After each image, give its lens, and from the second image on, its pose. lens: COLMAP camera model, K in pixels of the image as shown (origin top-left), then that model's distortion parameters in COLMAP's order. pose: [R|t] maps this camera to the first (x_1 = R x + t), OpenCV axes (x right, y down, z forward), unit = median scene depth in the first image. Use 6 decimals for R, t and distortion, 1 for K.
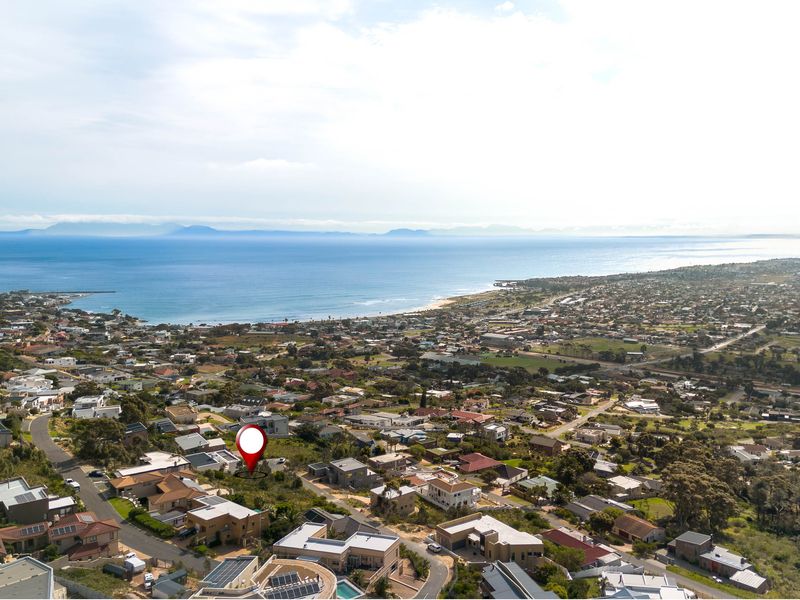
lens RADIAL K [[675.4, 0, 401.4], [0, 675.4, 324.5], [0, 0, 1]] dist [0.241466, -0.007548]
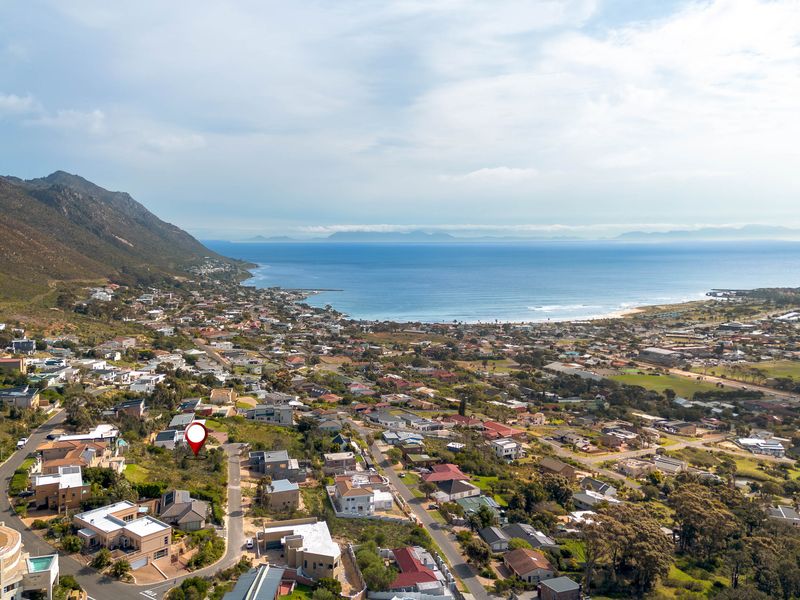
lens RADIAL K [[660.0, 0, 401.3], [0, 660.0, 300.2], [0, 0, 1]] dist [0.303708, -0.329700]
pose [[0.922349, 0.038215, -0.384463, 0.126093], [-0.053210, 0.998178, -0.028435, -0.004460], [0.382676, 0.046684, 0.922703, 0.024813]]
